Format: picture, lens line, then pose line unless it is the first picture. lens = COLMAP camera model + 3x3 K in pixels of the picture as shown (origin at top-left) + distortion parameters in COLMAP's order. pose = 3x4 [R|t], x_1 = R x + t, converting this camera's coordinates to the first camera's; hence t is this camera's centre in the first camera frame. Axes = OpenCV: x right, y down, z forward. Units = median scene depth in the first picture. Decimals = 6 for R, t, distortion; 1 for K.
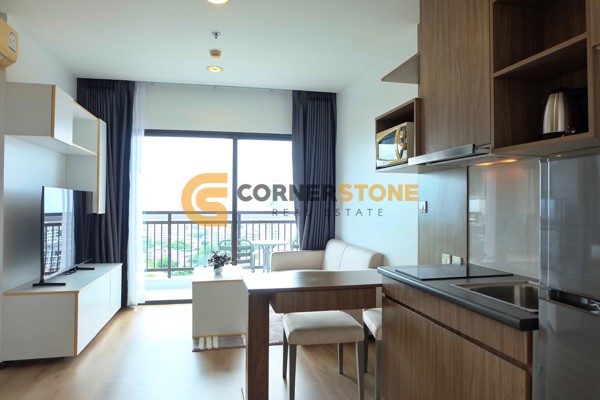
lens RADIAL K [[415.0, 0, 298.7], [0, 415.0, 200.8], [0, 0, 1]] dist [-0.047483, 0.059233]
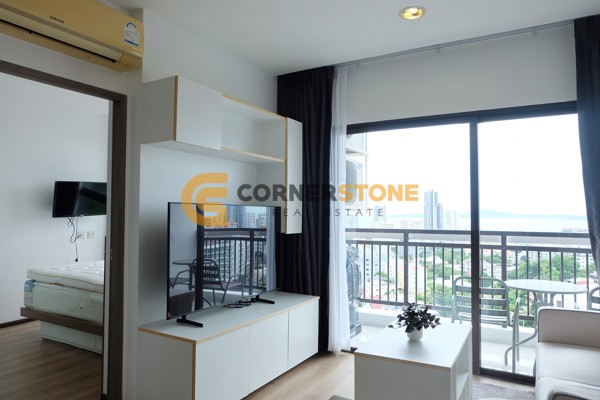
lens RADIAL K [[415.0, 0, 304.9], [0, 415.0, 199.8], [0, 0, 1]] dist [-0.047483, 0.059233]
pose [[0.748409, -0.013908, -0.663092, 0.078352], [-0.002222, 0.999722, -0.023477, -0.014915], [0.663234, 0.019044, 0.748169, 0.375407]]
